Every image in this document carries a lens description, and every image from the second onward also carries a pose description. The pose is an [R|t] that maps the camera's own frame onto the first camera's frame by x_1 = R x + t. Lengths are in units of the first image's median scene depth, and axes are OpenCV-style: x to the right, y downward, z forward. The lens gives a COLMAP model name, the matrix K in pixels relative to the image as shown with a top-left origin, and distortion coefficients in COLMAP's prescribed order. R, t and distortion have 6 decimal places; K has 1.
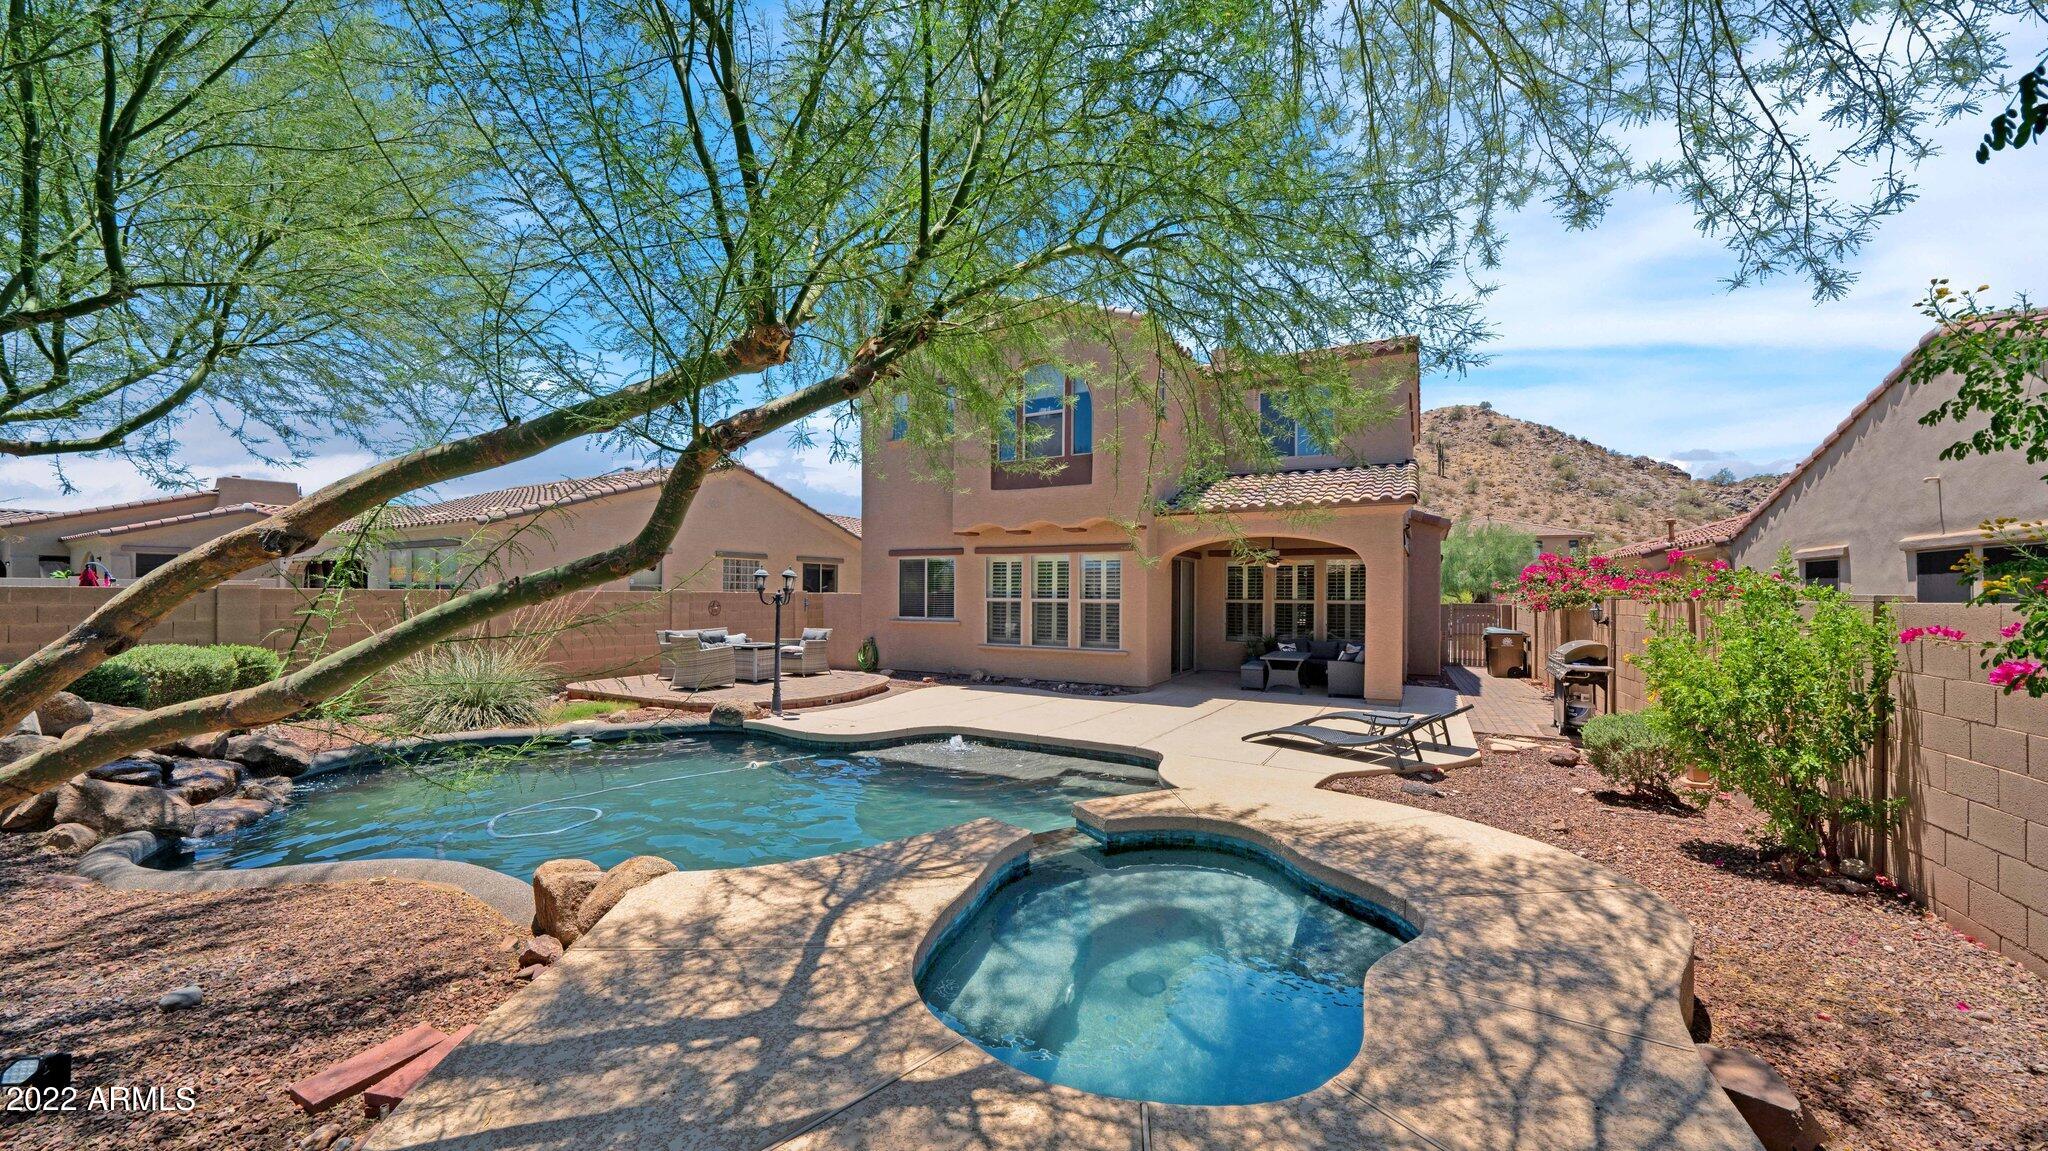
lens RADIAL K [[764.3, 0, 1017.4], [0, 764.3, 588.8], [0, 0, 1]] dist [-0.001251, -0.000077]
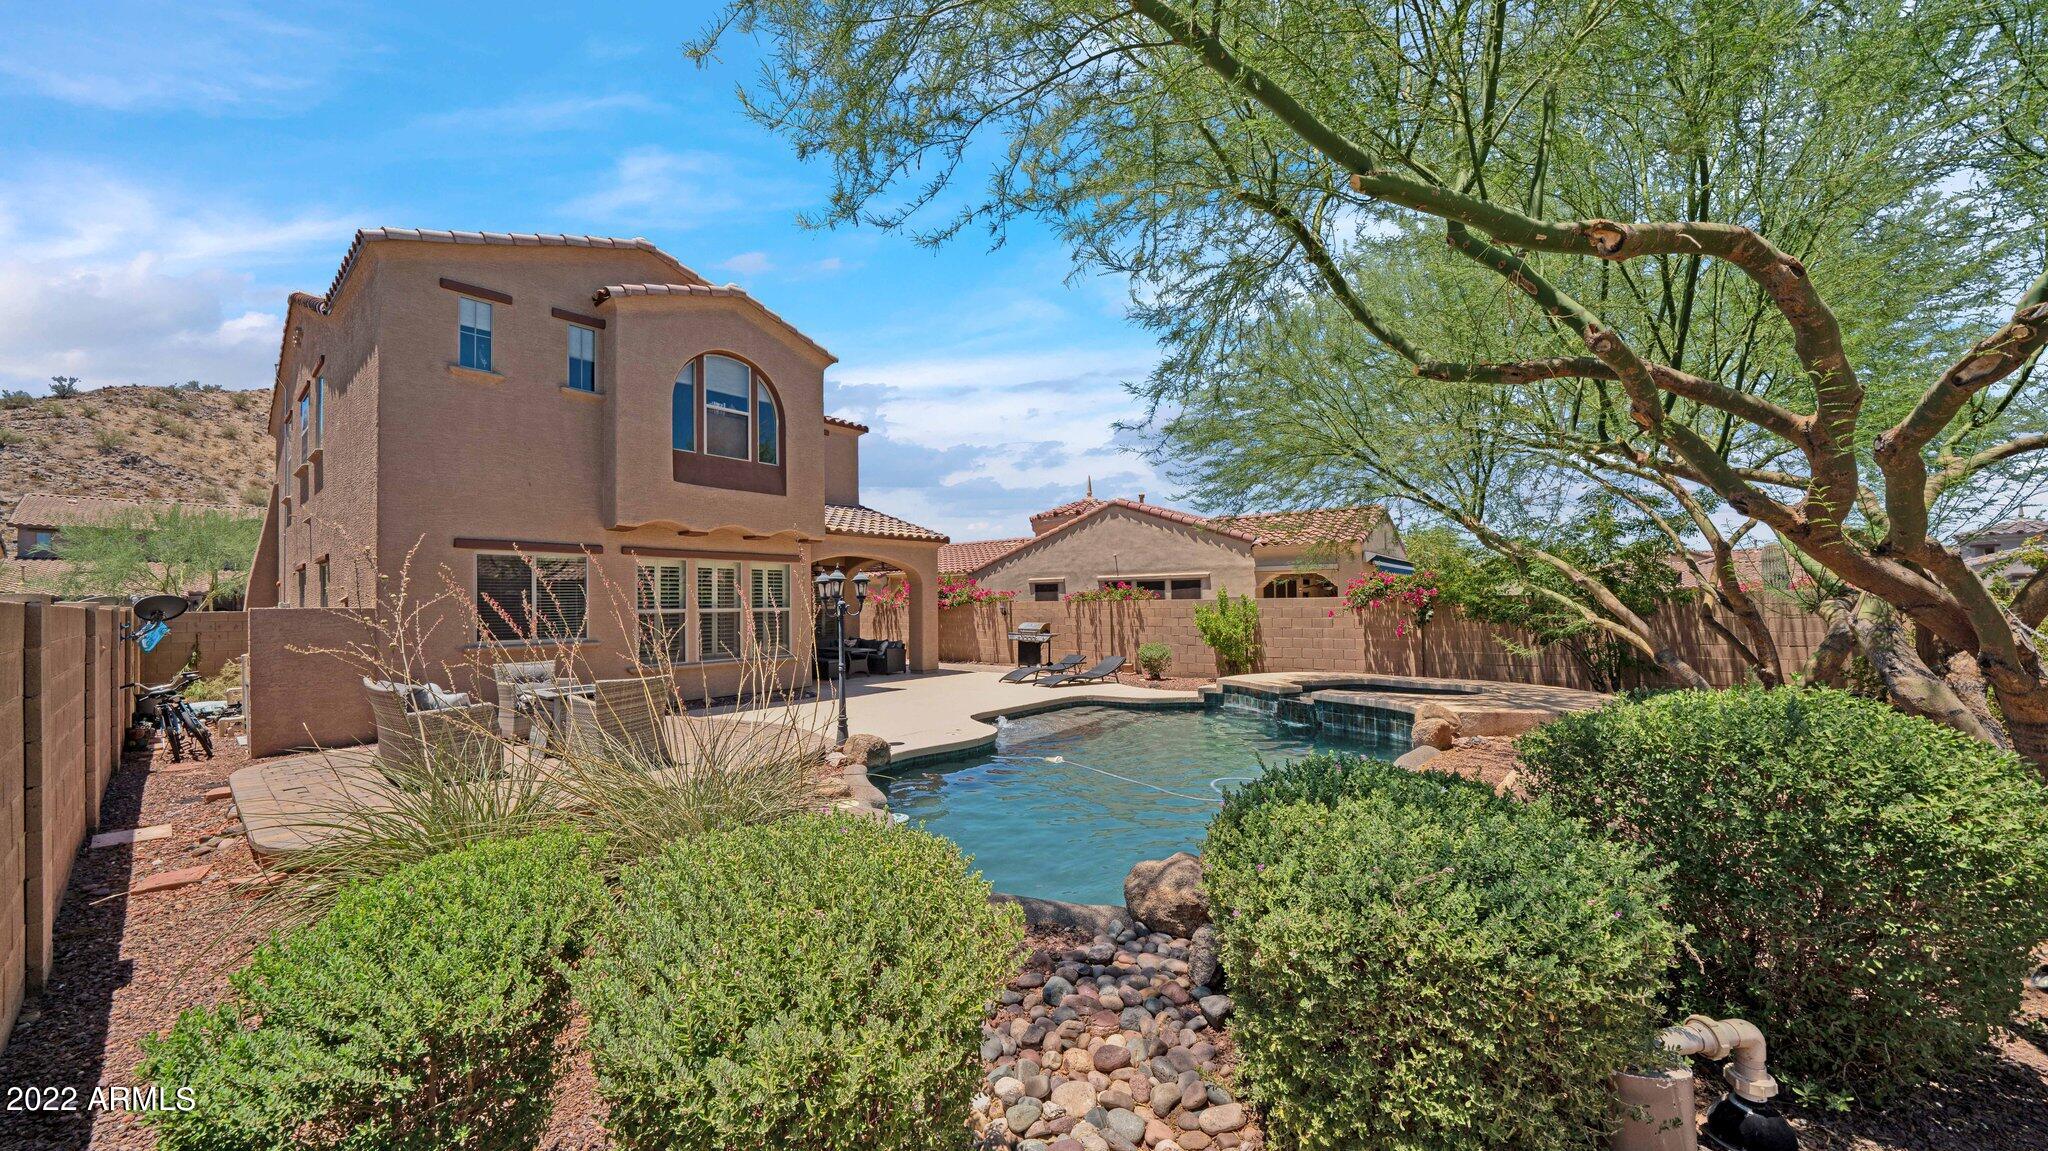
lens RADIAL K [[735.7, 0, 1016.3], [0, 735.7, 581.5], [0, 0, 1]] dist [-0.000698, -0.004101]
pose [[0.163799, 0.020546, 0.986280, -0.818280], [0.006420, 0.999740, -0.021893, 0.002649], [-0.986473, 0.009918, 0.163624, 0.521228]]
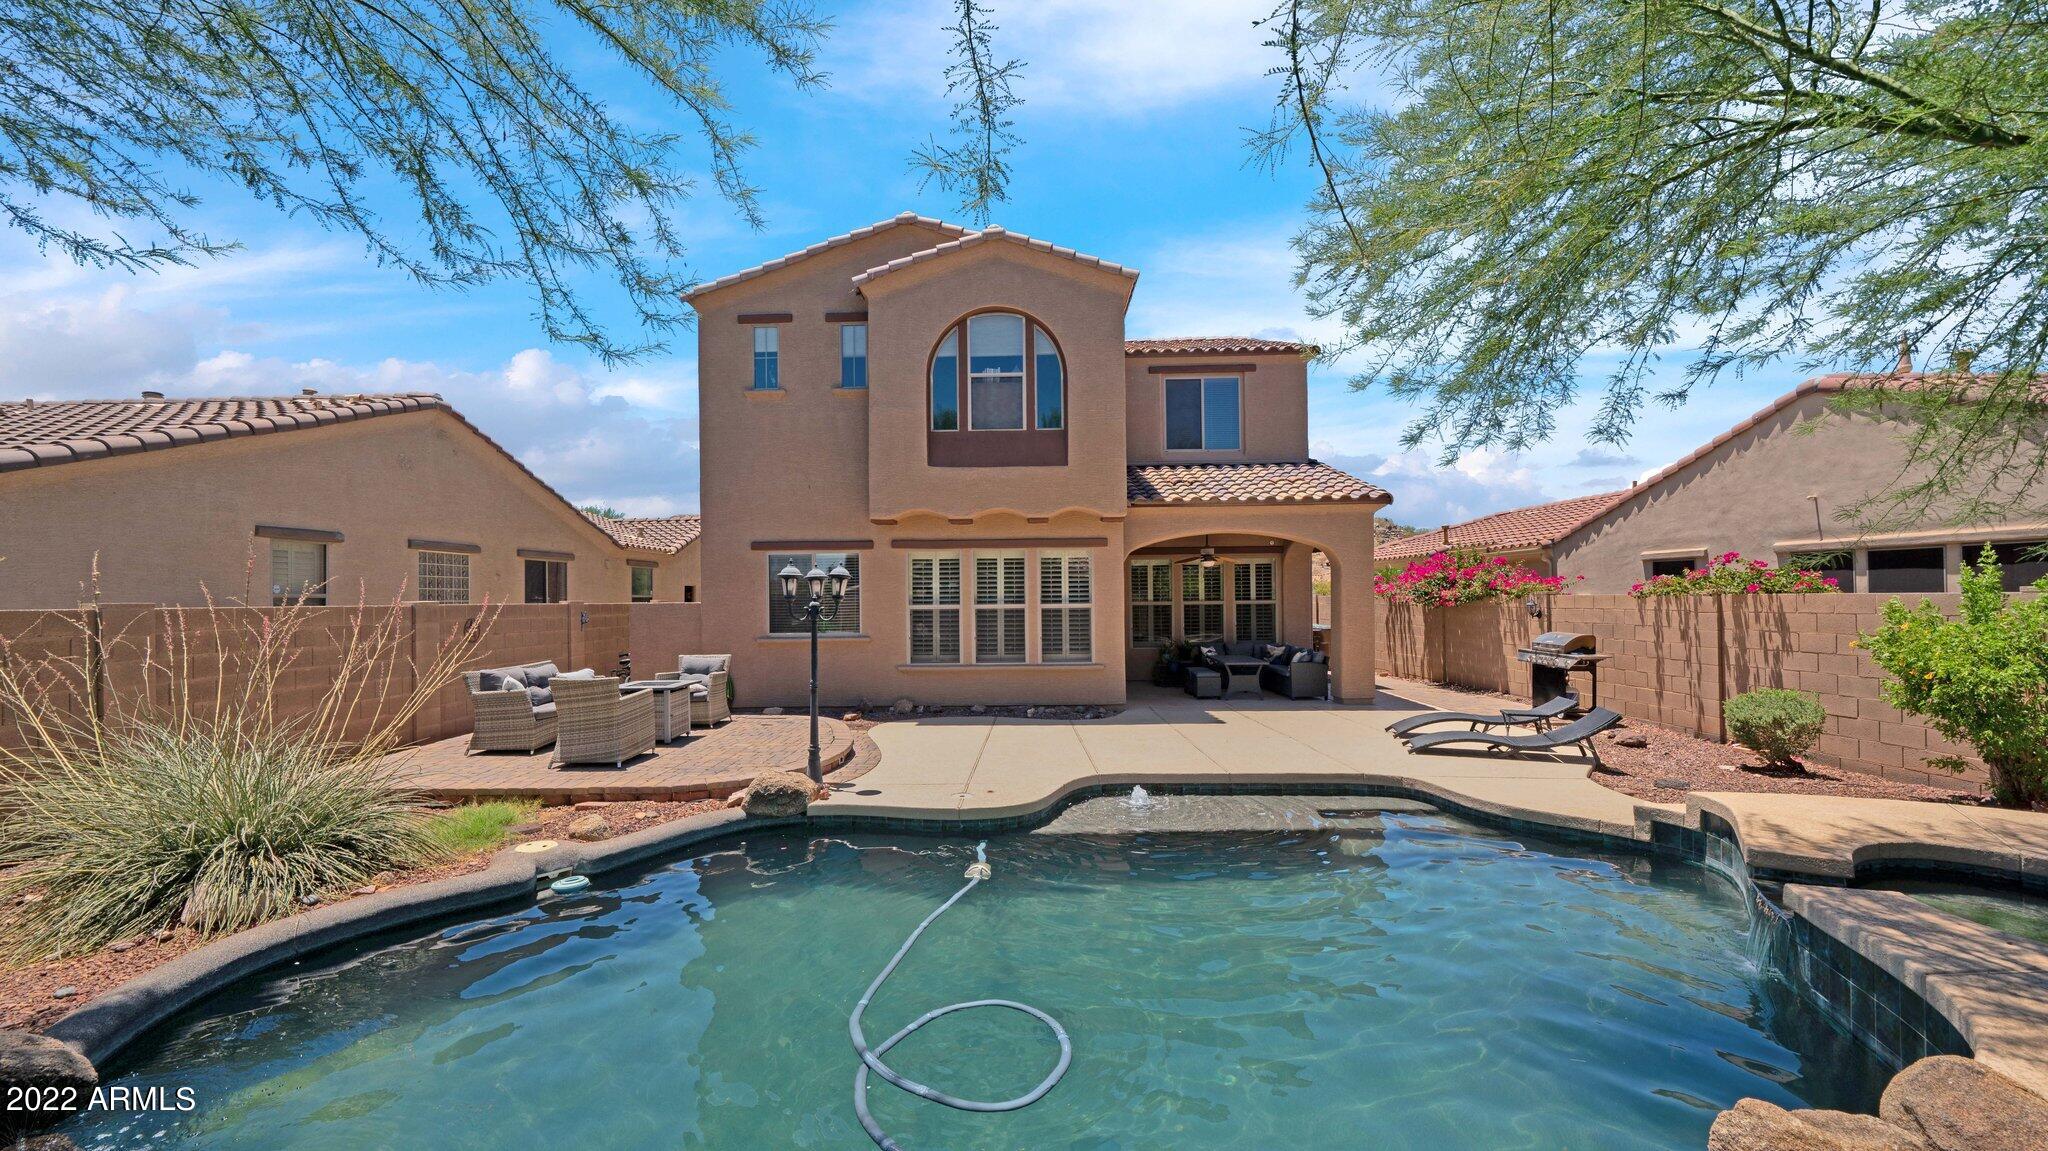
lens RADIAL K [[846.6, 0, 1017.1], [0, 846.6, 579.0], [0, 0, 1]] dist [0.002313, 0.000727]
pose [[0.879565, -0.004856, 0.475754, -0.385464], [0.012890, 0.999824, -0.013626, -0.001619], [-0.475604, 0.018118, 0.879473, 0.212926]]
